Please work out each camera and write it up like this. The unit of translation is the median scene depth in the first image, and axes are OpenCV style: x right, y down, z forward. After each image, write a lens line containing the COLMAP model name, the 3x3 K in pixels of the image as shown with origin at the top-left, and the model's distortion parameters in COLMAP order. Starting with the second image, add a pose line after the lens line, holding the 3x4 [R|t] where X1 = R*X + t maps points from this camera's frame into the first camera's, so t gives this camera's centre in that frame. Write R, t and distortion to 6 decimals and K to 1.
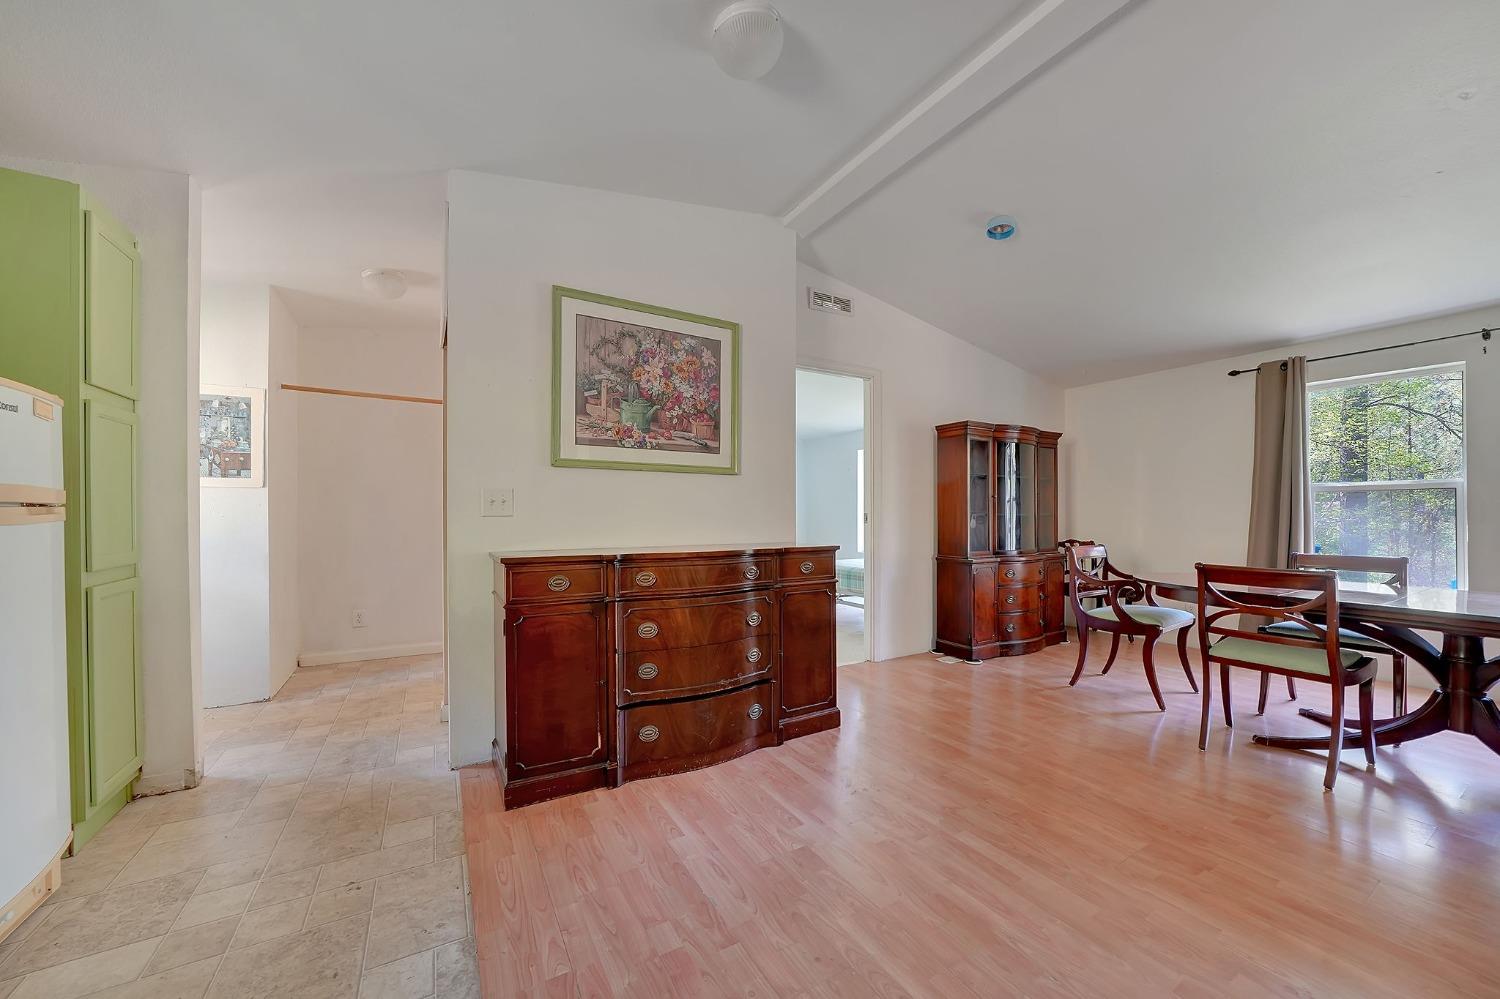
lens RADIAL K [[547.7, 0, 746.6], [0, 547.7, 511.6], [0, 0, 1]] dist [-0.020049, 0.000638]
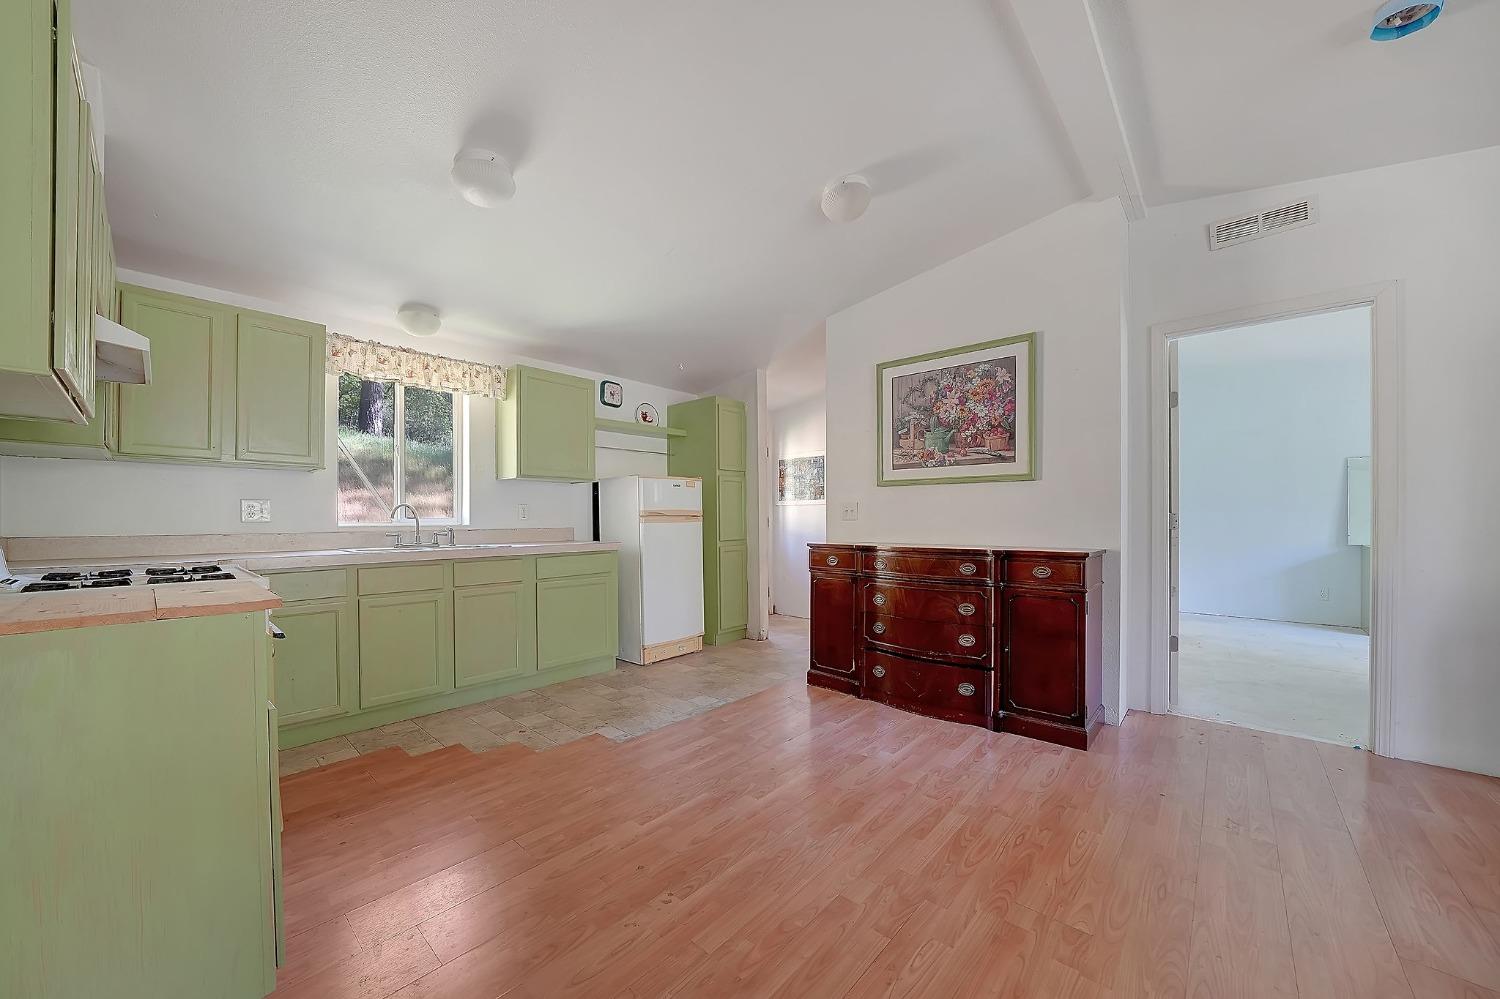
lens RADIAL K [[547.7, 0, 732.9], [0, 547.7, 522.1], [0, 0, 1]] dist [-0.020049, 0.000638]
pose [[0.290743, 0.004841, -0.956789, 0.864785], [0.006116, 0.999957, 0.006918, 0.001250], [0.956782, -0.007863, 0.290701, 0.172974]]
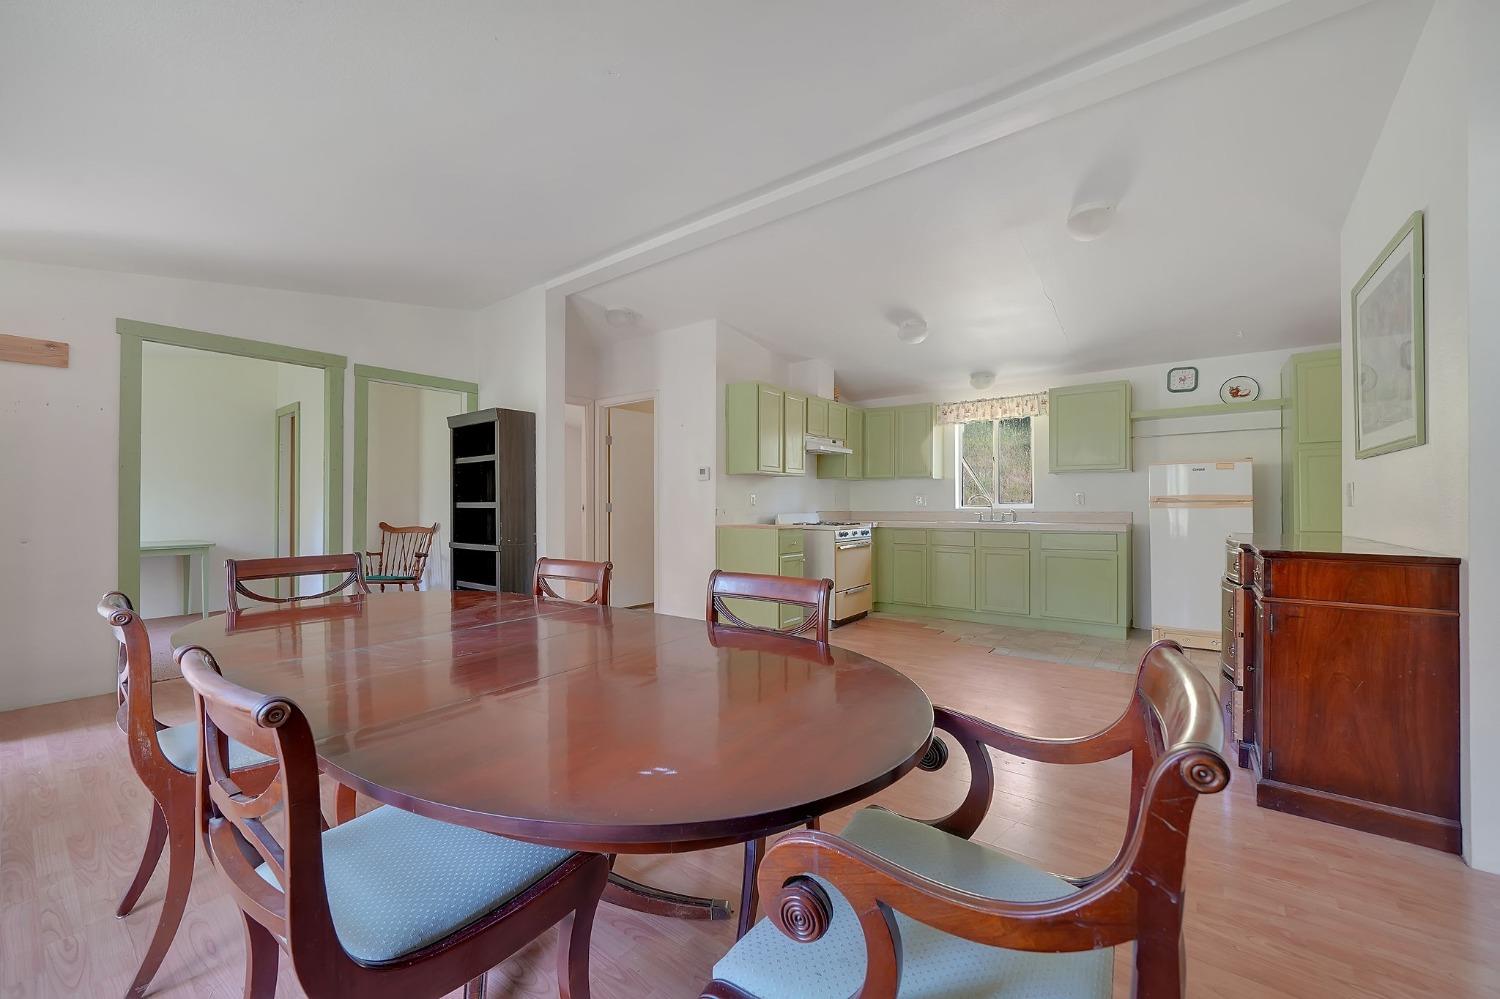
lens RADIAL K [[582.8, 0, 748.2], [0, 582.8, 503.5], [0, 0, 1]] dist [0.005513, -0.000112]
pose [[-0.925340, 0.001736, -0.379134, 1.075195], [0.004044, 0.999978, -0.005292, 0.003121], [0.379116, -0.006430, -0.925327, 1.463758]]
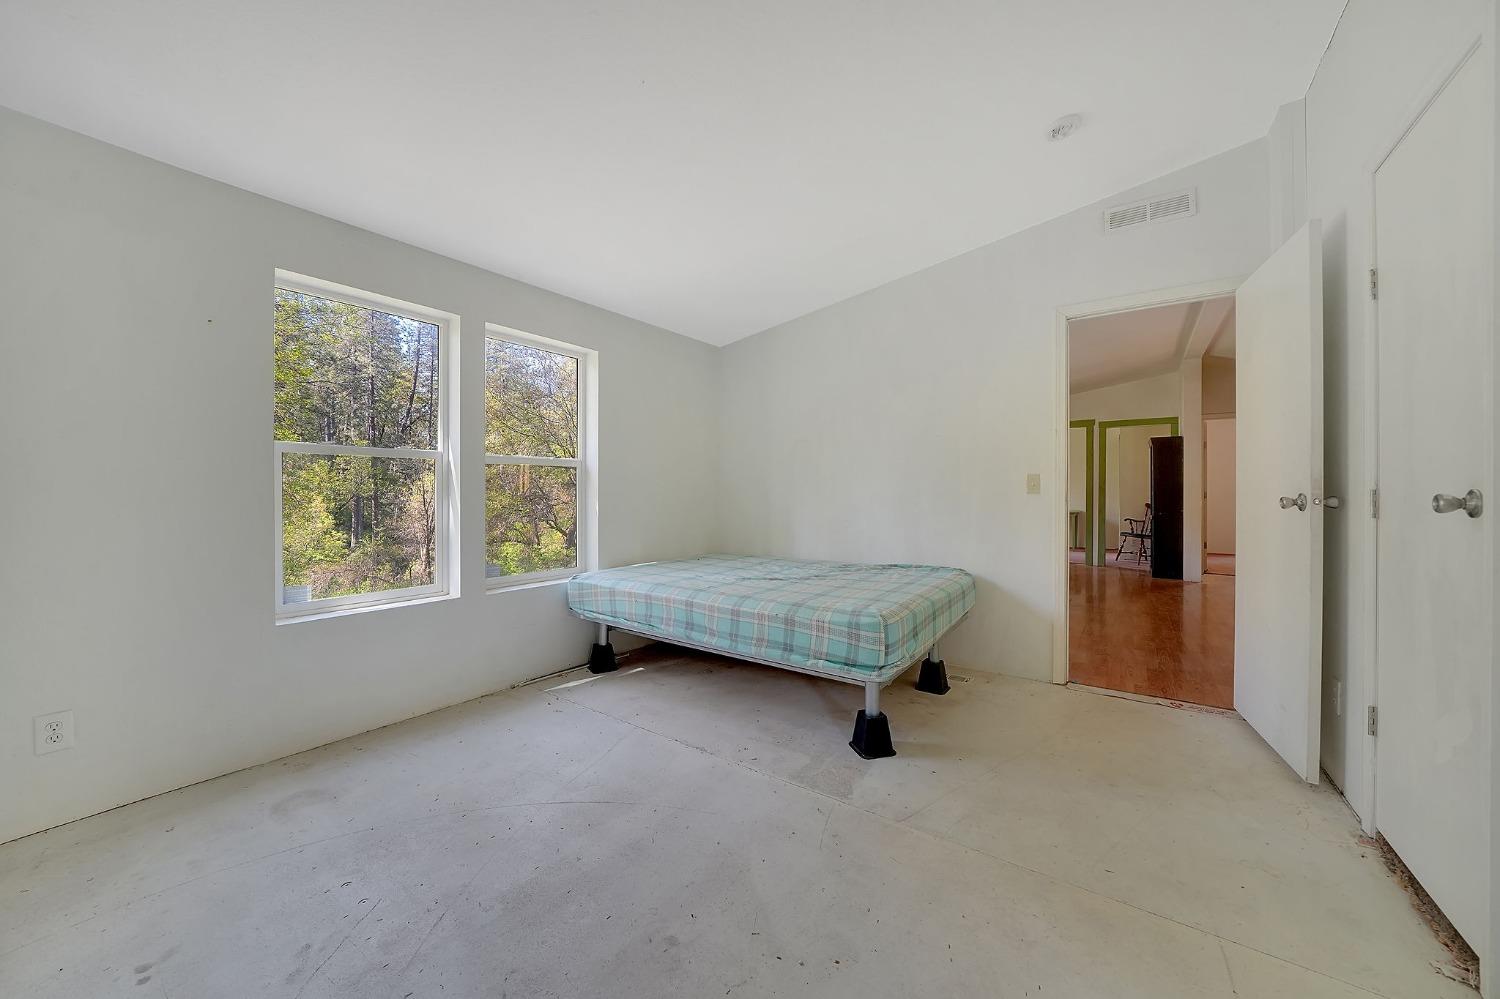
lens RADIAL K [[547.7, 0, 747.7], [0, 547.7, 498.6], [0, 0, 1]] dist [-0.020049, 0.000638]
pose [[-0.405945, -0.009976, 0.913843, -0.490359], [-0.010302, 0.999927, 0.006340, 0.027882], [-0.913840, -0.006841, -0.406018, 2.536982]]
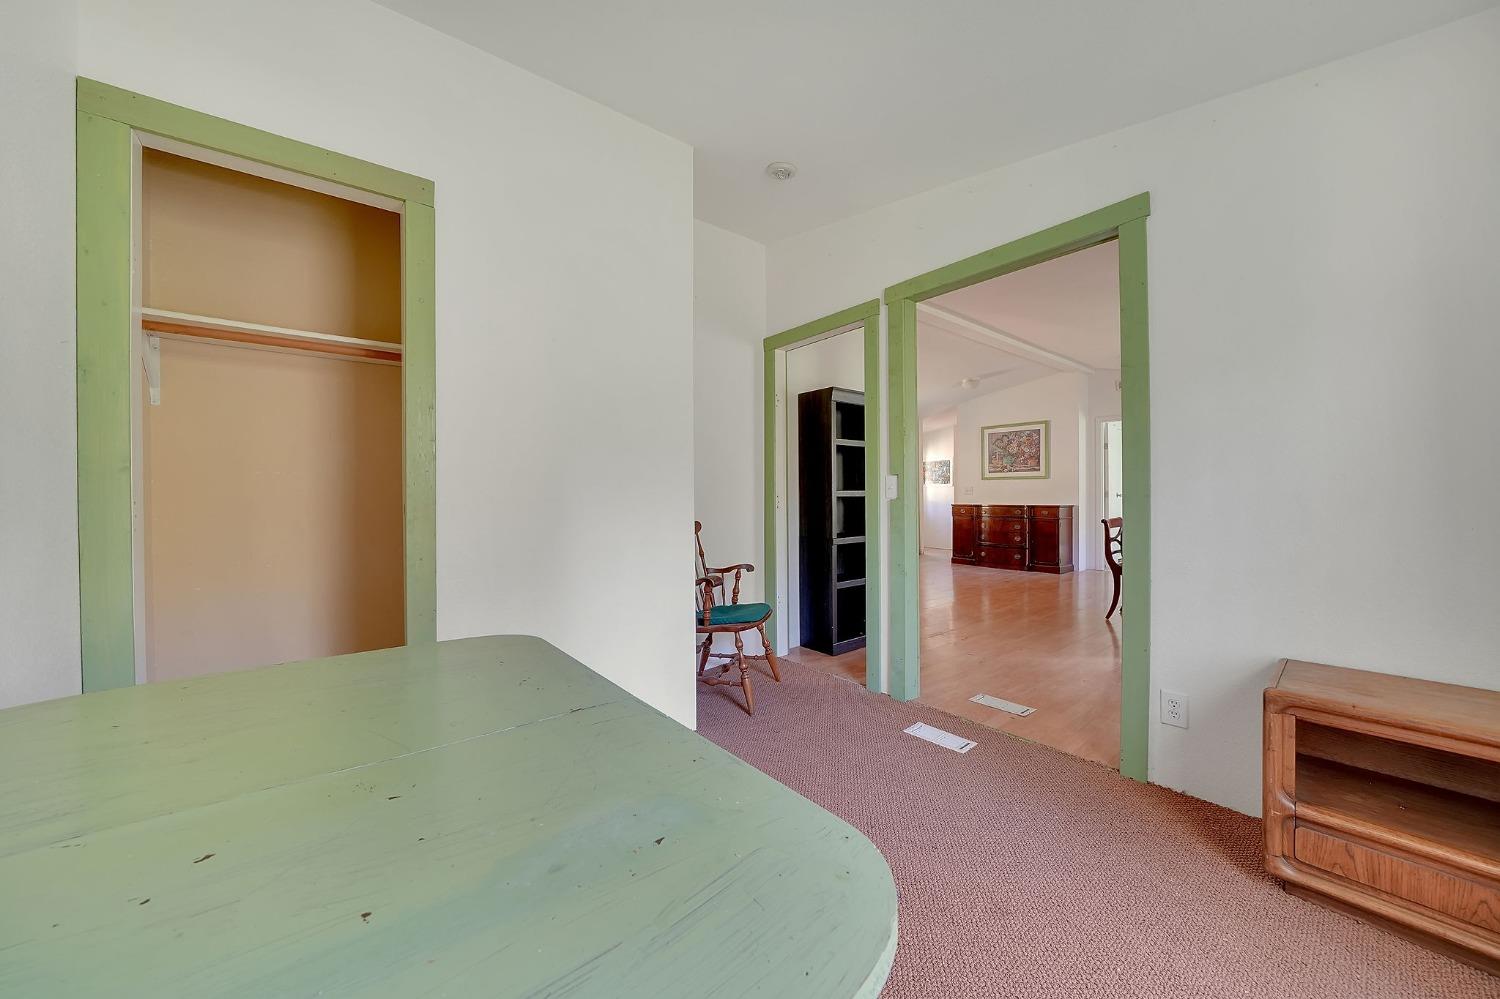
lens RADIAL K [[547.7, 0, 735.3], [0, 547.7, 498.8], [0, 0, 1]] dist [-0.020049, 0.000638]
pose [[0.137157, 0.003119, -0.990544, 2.562255], [0.009634, 0.999944, 0.004483, 0.003903], [0.990502, -0.010158, 0.137119, -0.911542]]
